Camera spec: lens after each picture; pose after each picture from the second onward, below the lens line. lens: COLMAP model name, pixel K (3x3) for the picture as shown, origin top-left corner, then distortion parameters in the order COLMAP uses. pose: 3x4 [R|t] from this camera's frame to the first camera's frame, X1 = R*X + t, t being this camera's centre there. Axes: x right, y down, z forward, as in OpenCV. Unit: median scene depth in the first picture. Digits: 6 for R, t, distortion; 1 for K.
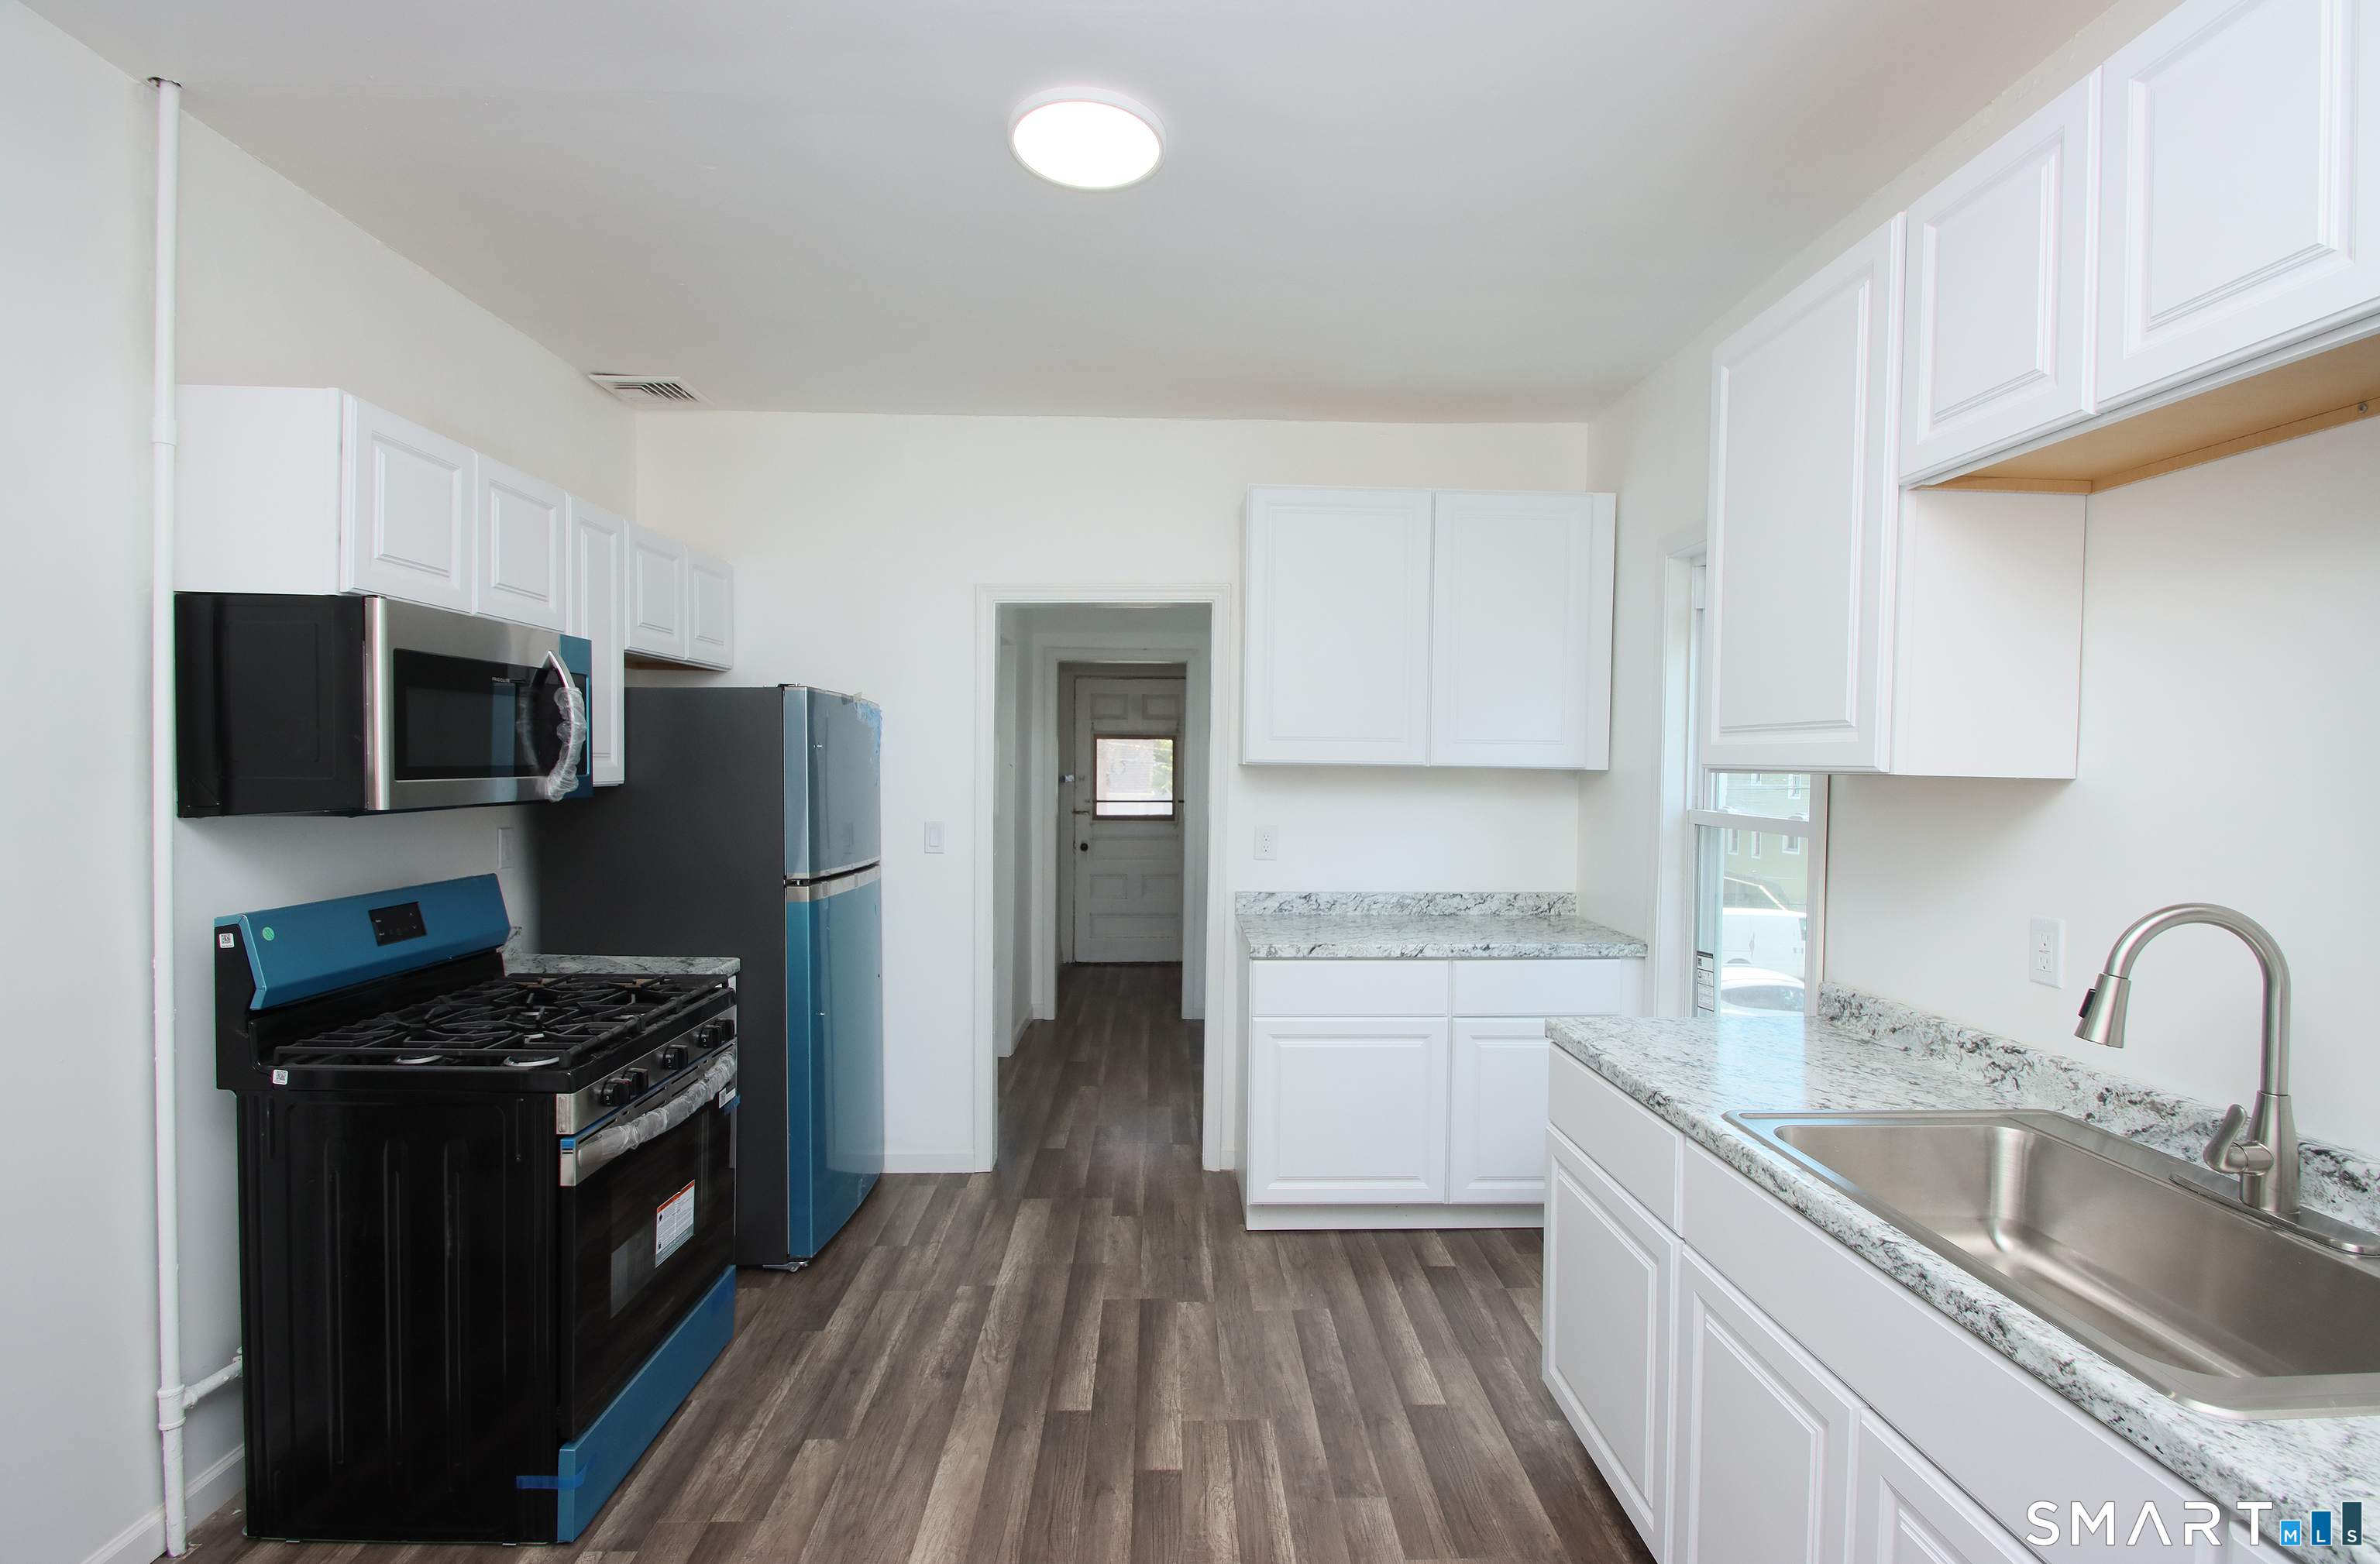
lens RADIAL K [[1102.2, 0, 1186.0], [0, 1102.2, 794.5], [0, 0, 1]] dist [0.001979, -0.000577]
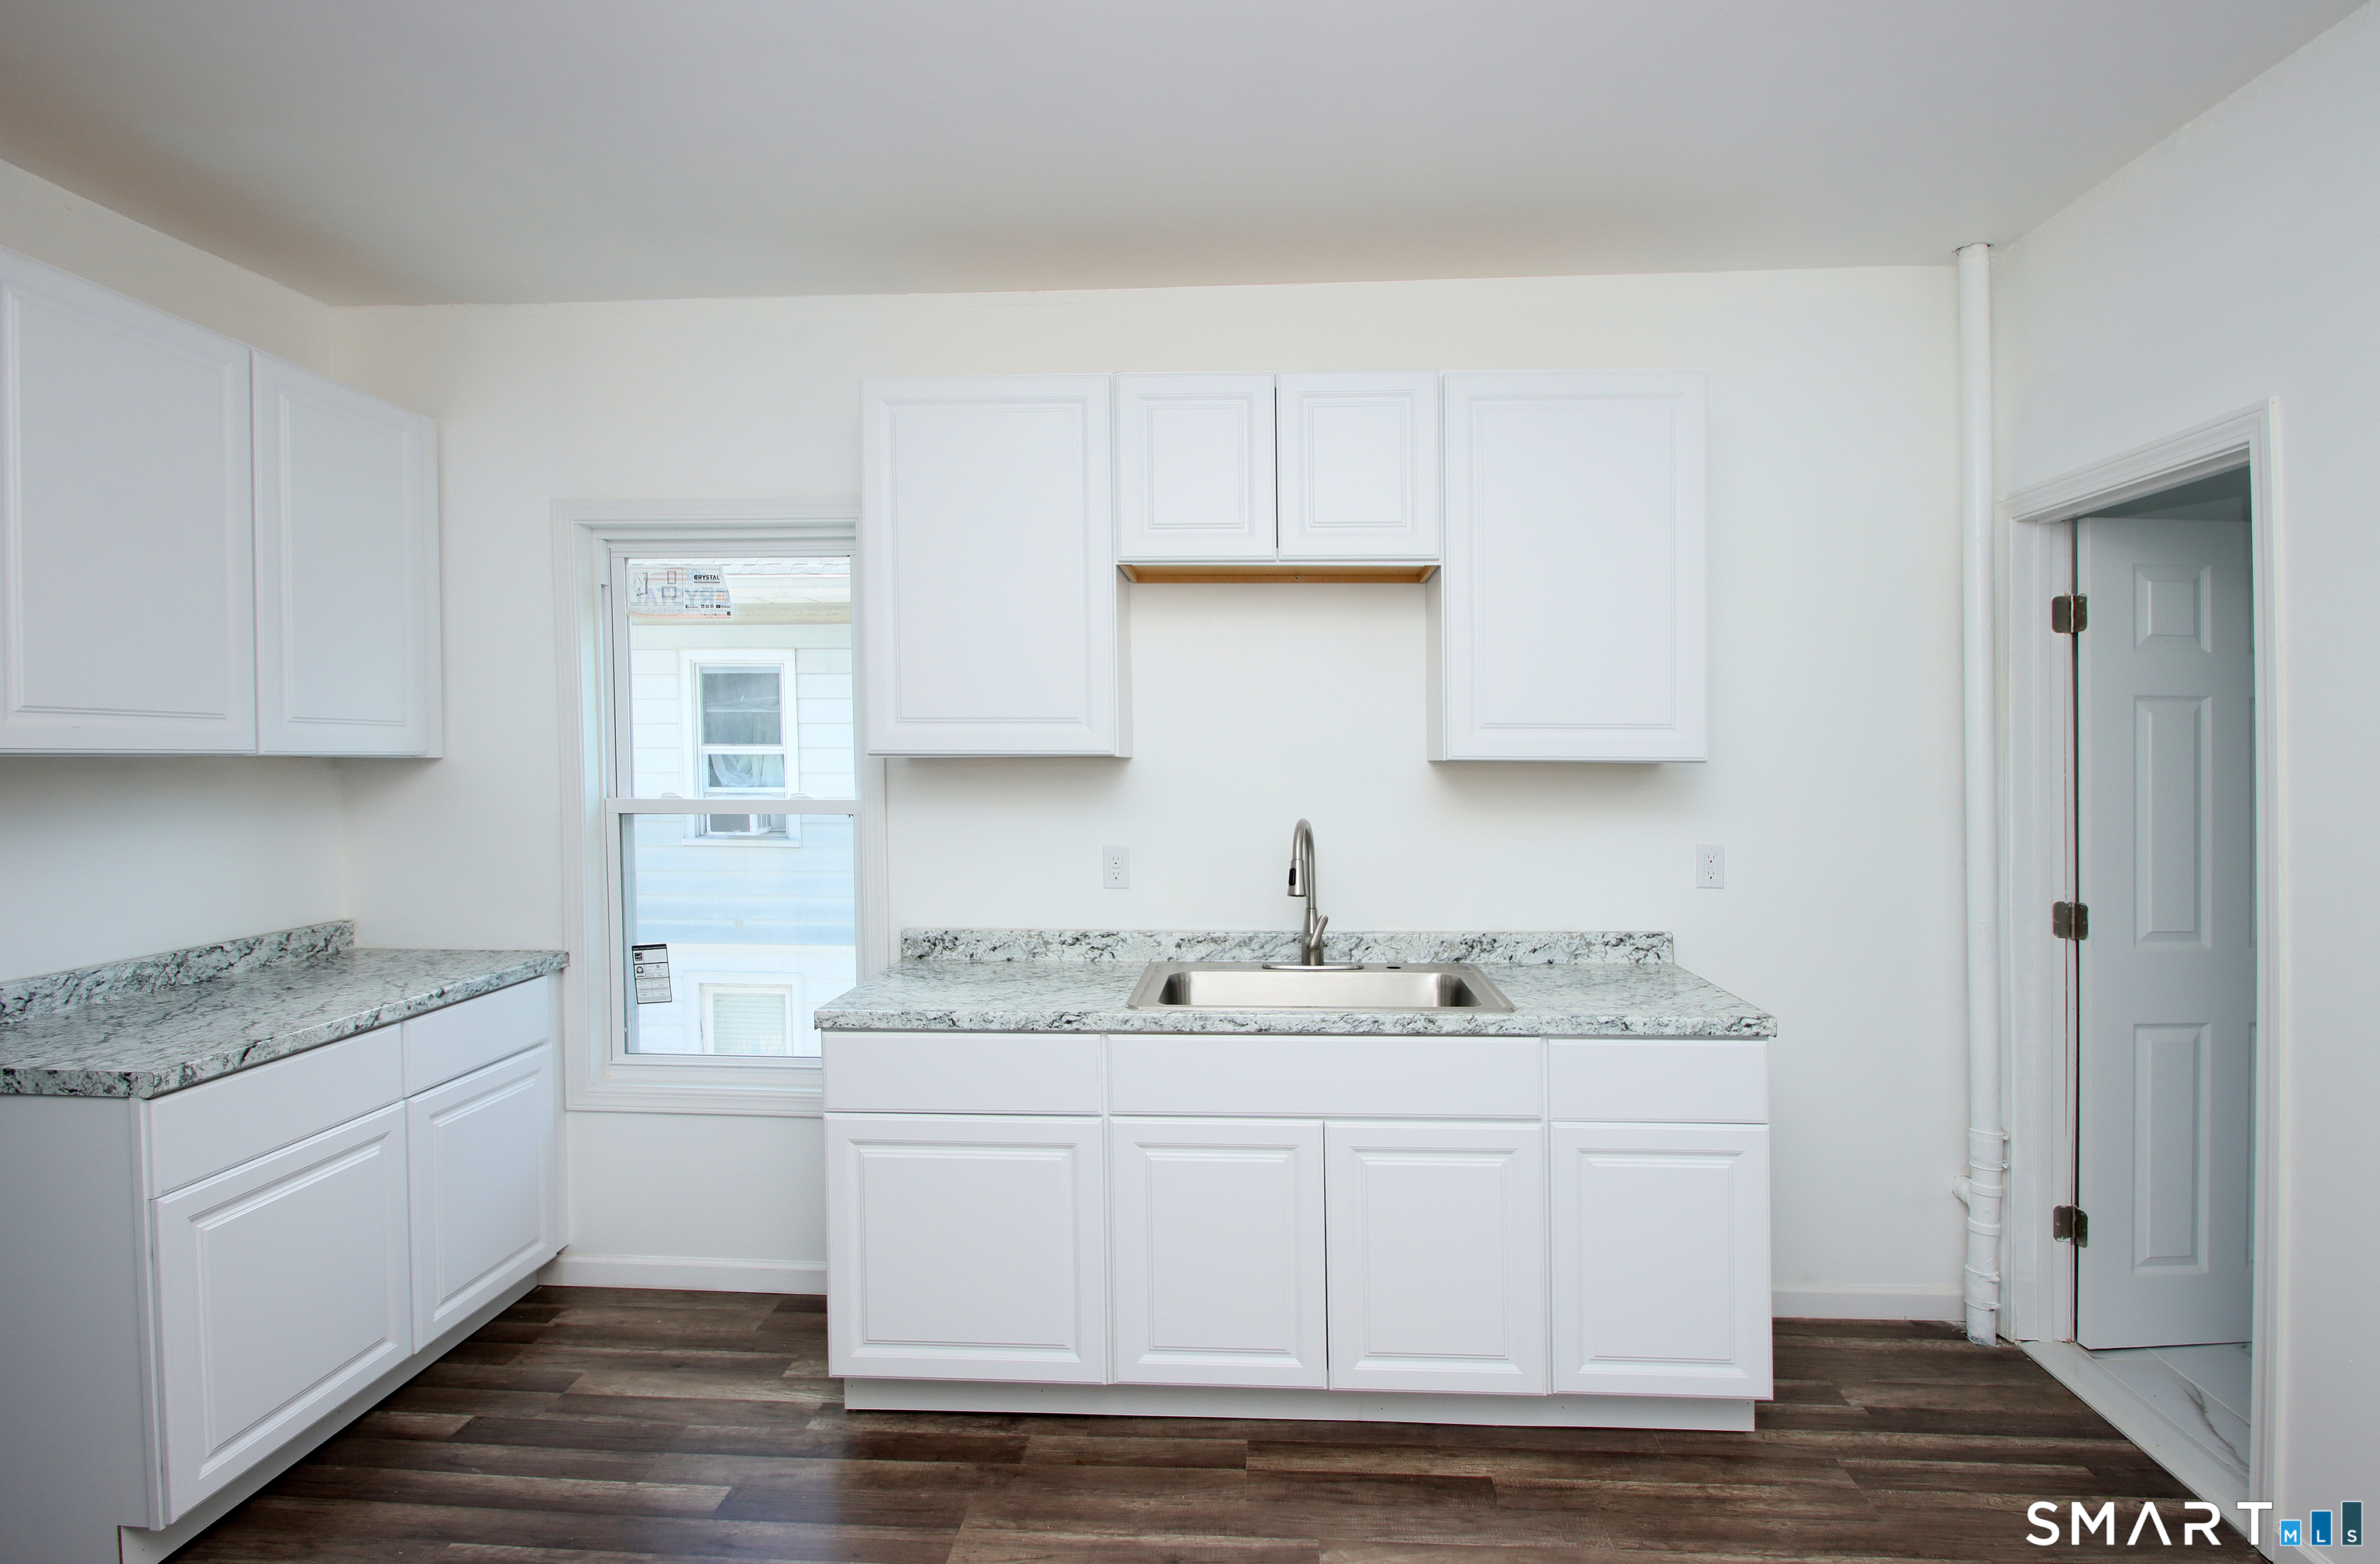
lens RADIAL K [[1202.8, 0, 1182.4], [0, 1202.8, 763.4], [0, 0, 1]] dist [0.003580, -0.000181]
pose [[0.093174, -0.017152, 0.995502, -0.702207], [0.031324, 0.999407, 0.014288, -0.021208], [-0.995157, 0.029852, 0.093656, 0.568680]]
